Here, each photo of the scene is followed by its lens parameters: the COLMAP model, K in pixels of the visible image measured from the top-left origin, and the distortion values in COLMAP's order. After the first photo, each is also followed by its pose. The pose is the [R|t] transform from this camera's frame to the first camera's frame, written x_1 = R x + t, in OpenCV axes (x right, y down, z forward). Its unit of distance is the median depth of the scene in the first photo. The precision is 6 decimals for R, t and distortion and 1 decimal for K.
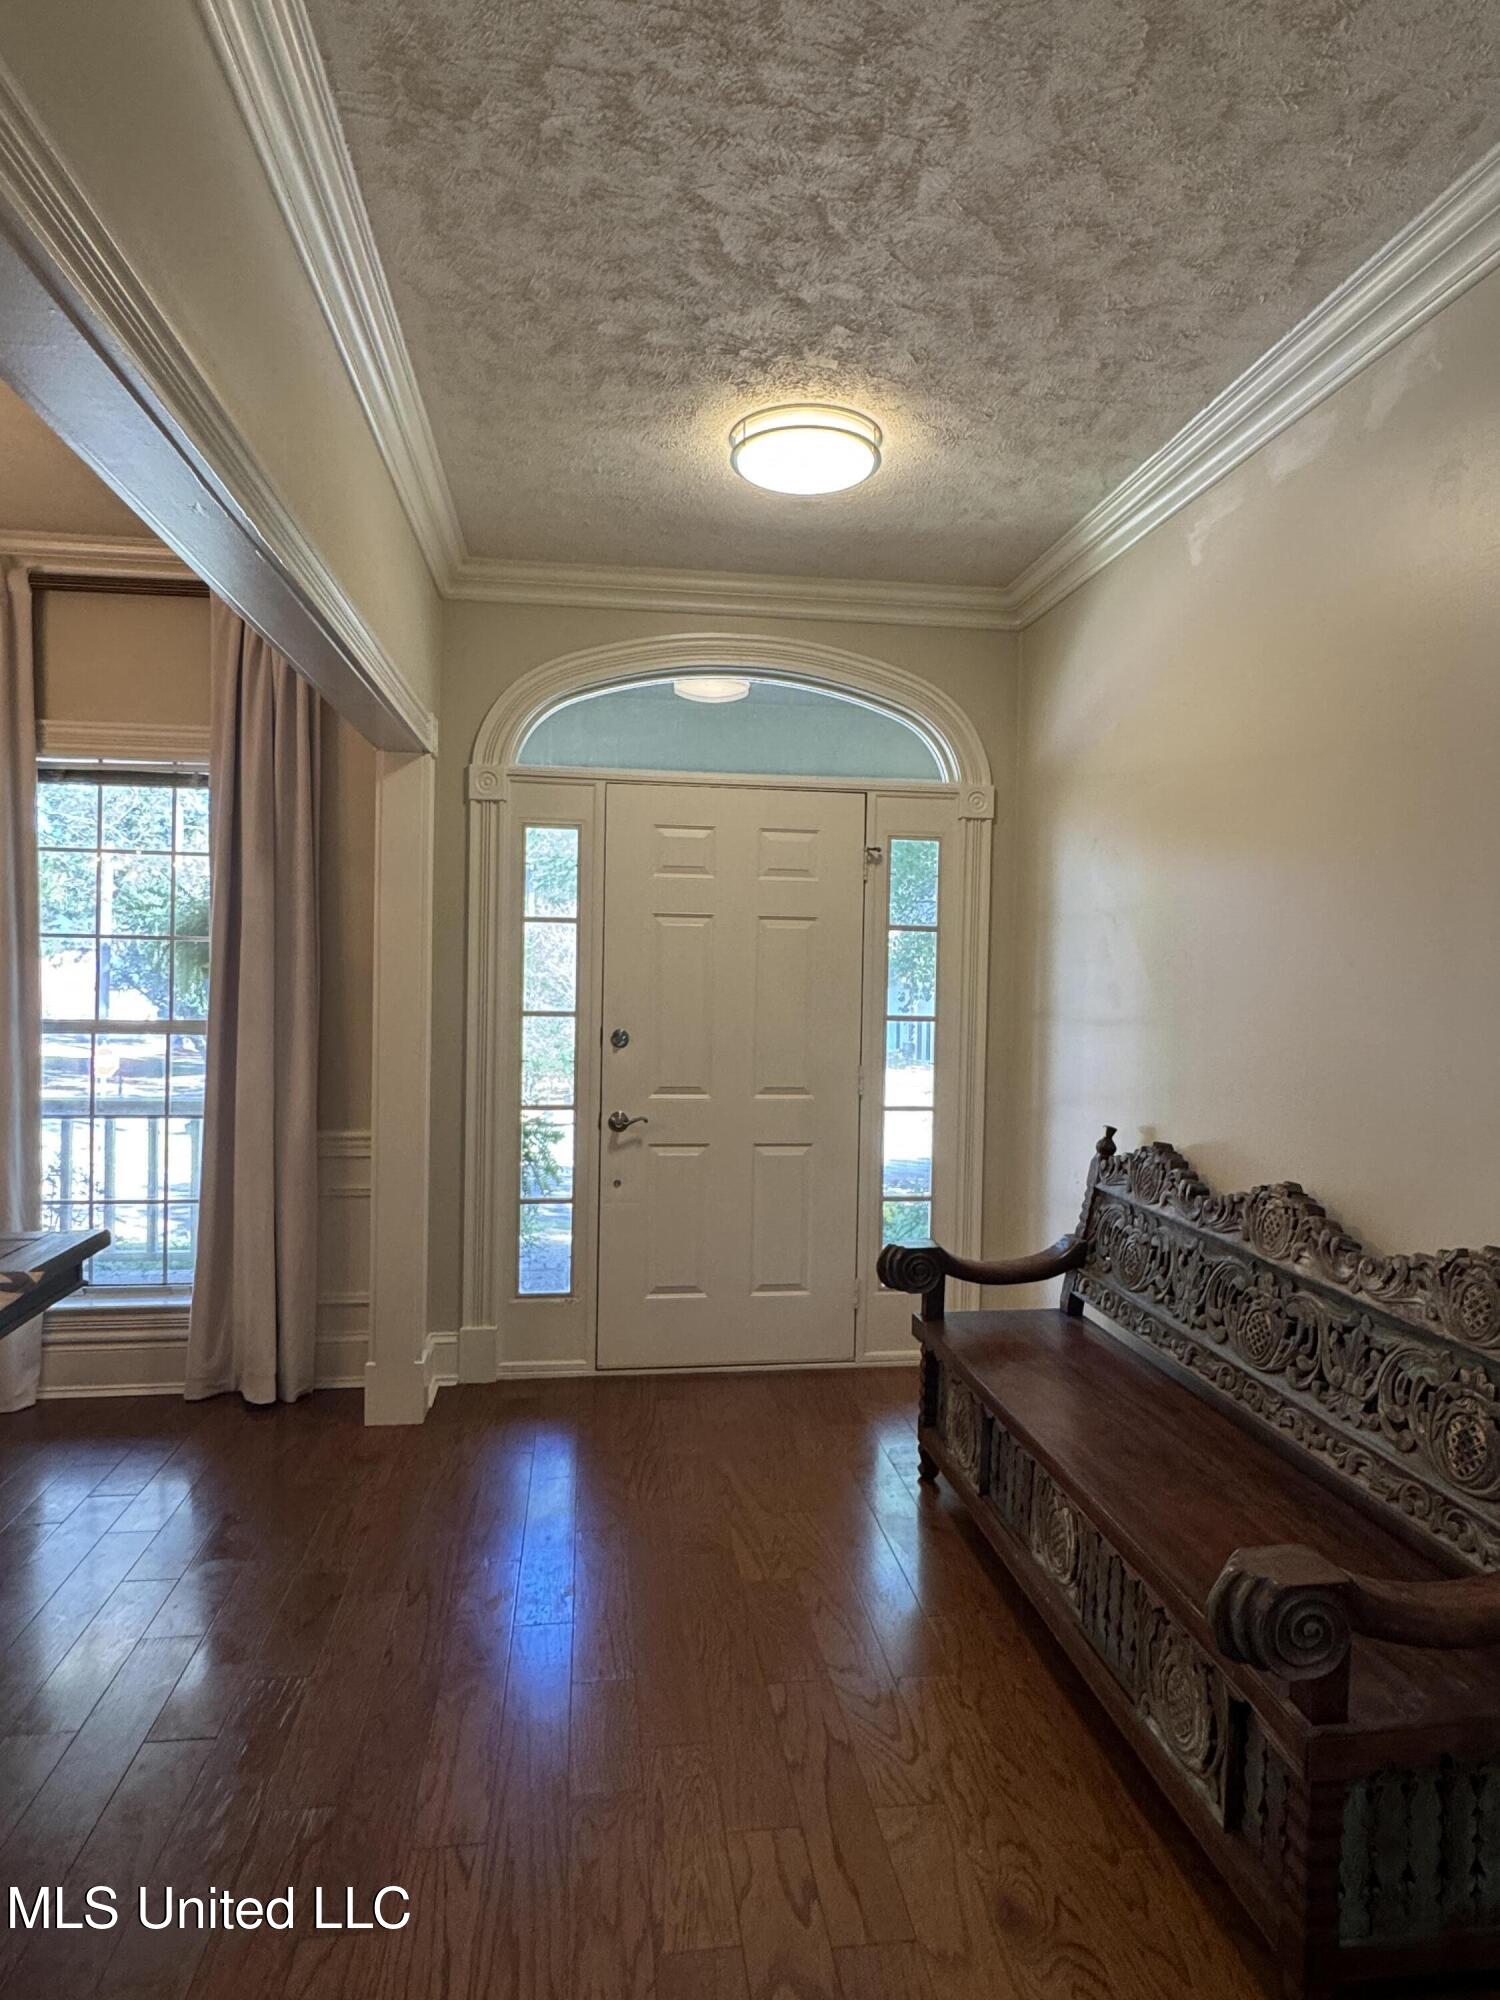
lens RADIAL K [[1178.0, 0, 749.7], [0, 1178.0, 1003.8], [0, 0, 1]] dist [-0.001246, -0.001419]
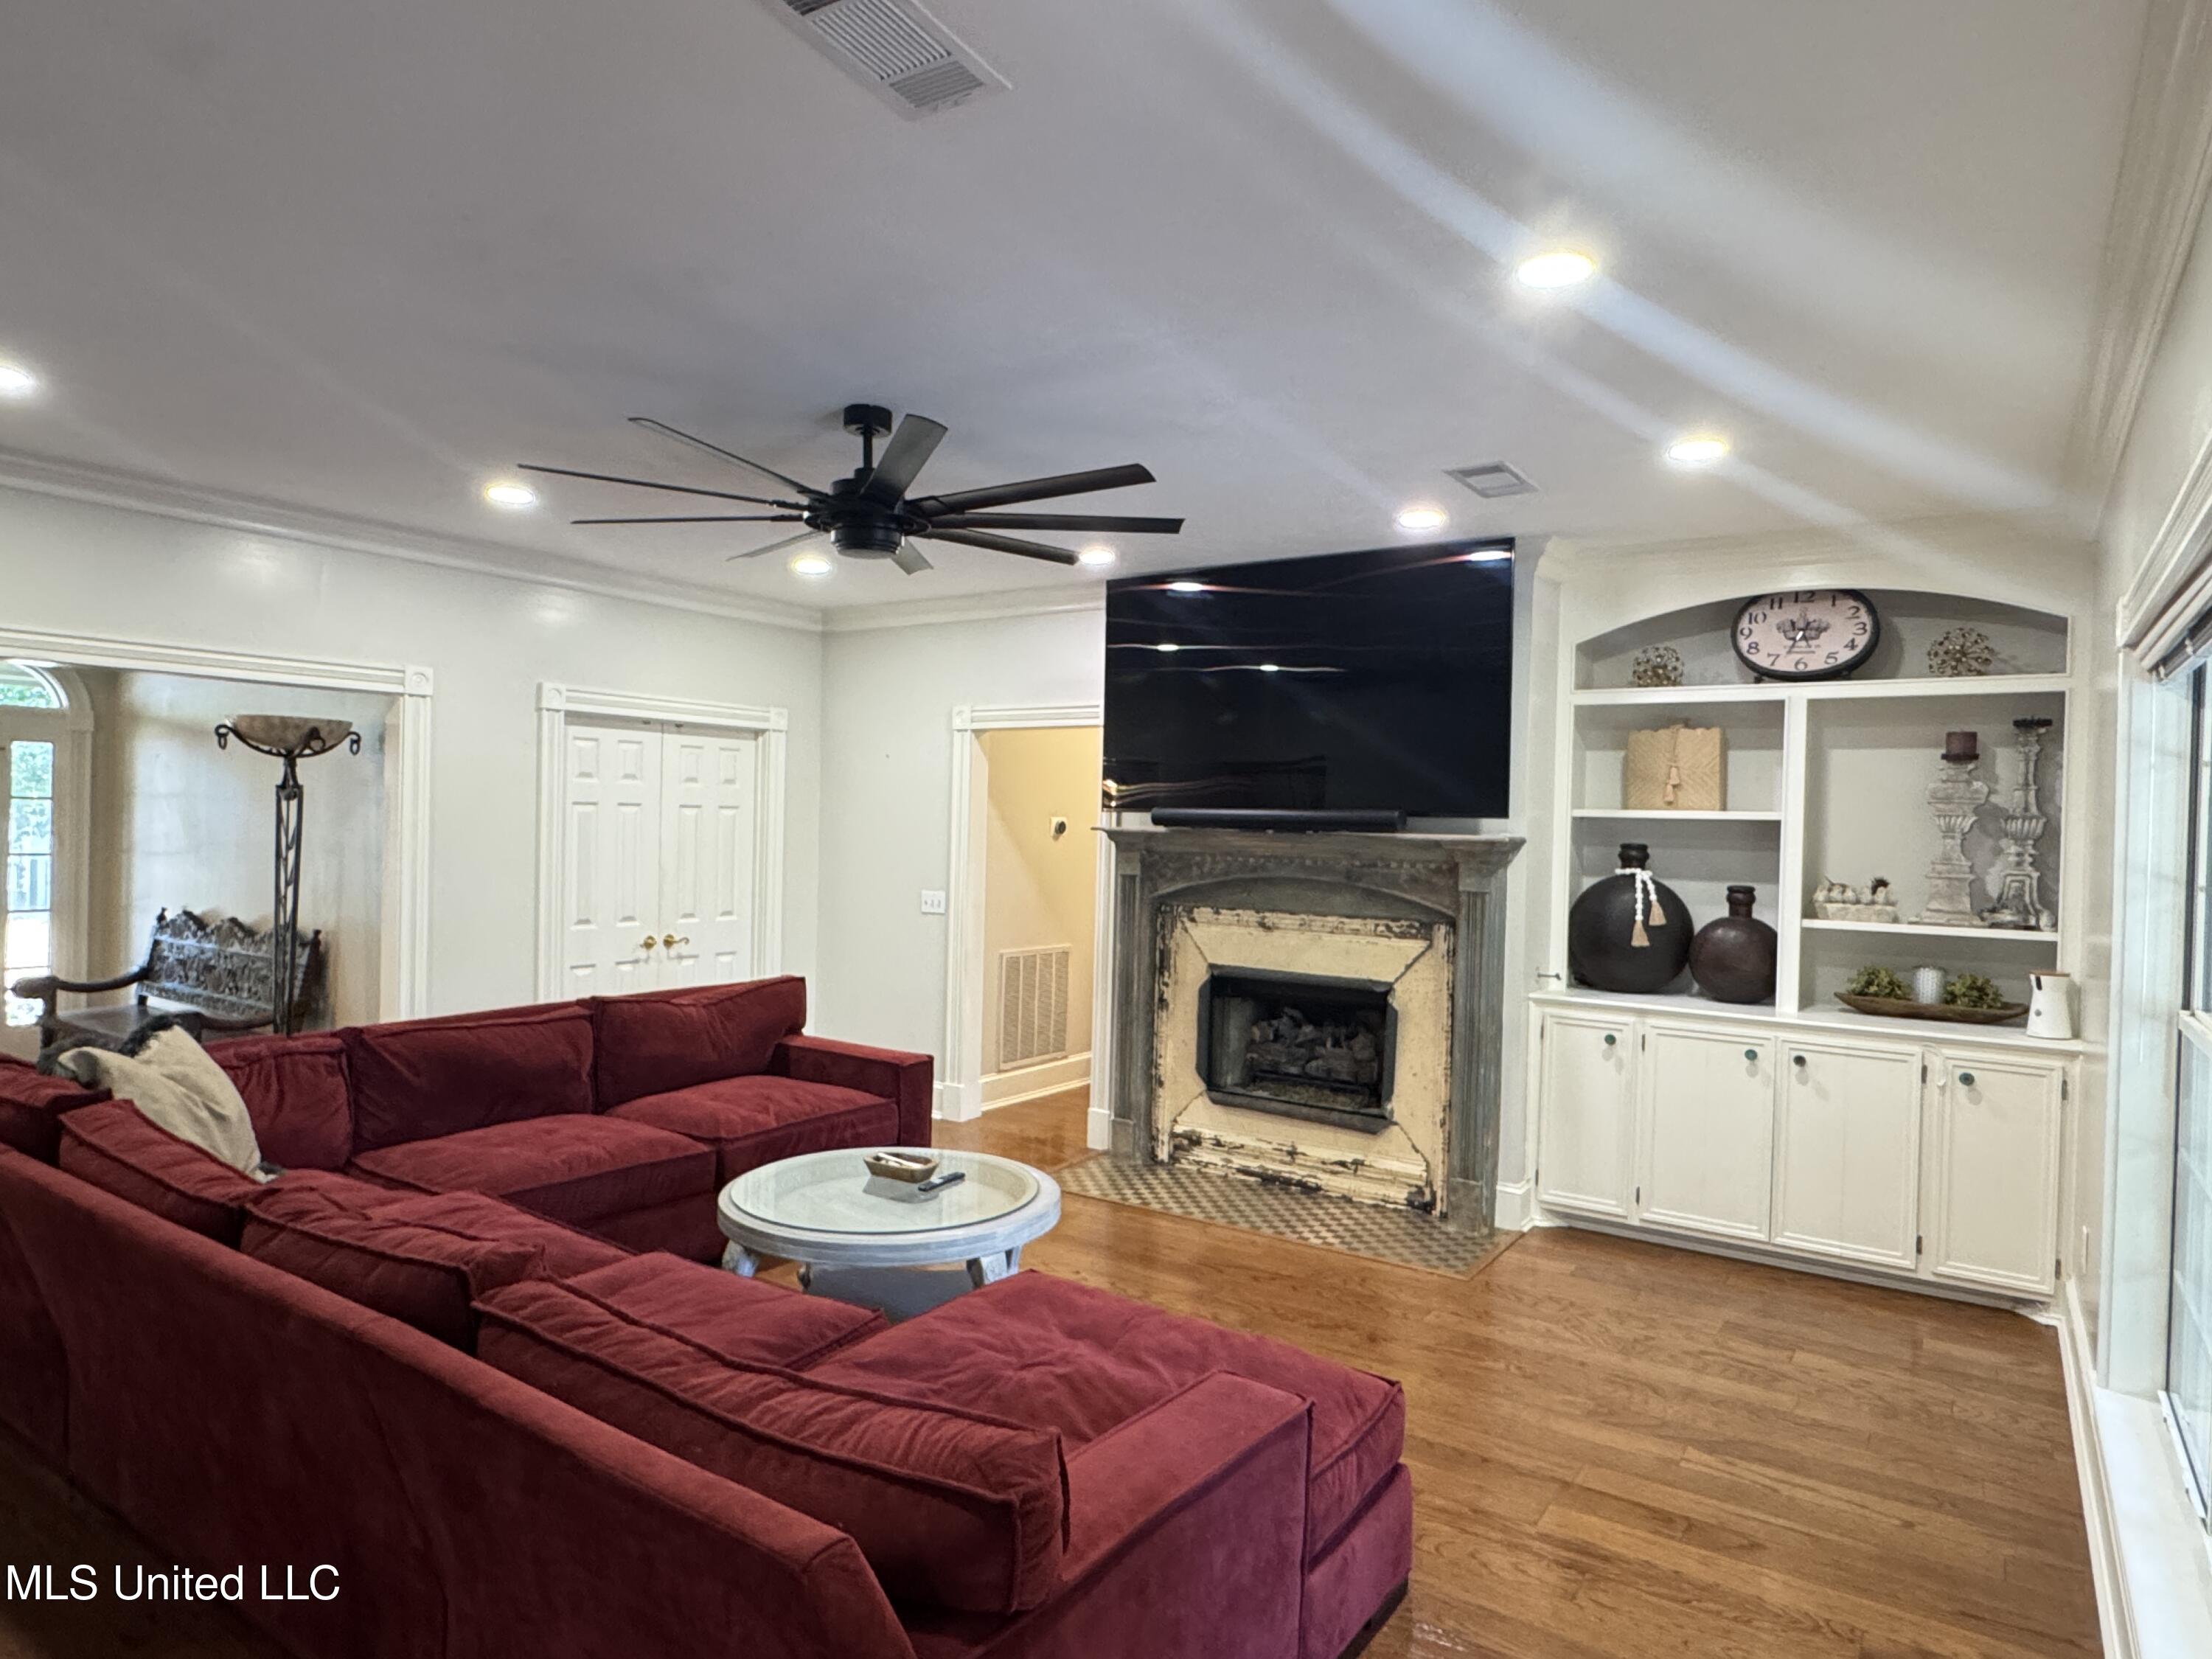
lens RADIAL K [[1302.9, 0, 1102.0], [0, 1302.9, 835.1], [0, 0, 1]] dist [-0.001246, -0.001419]
pose [[0.670465, -0.013331, 0.741822, -0.252912], [0.006314, 0.999905, 0.012262, -0.032895], [-0.741914, -0.003538, 0.670485, -1.612948]]
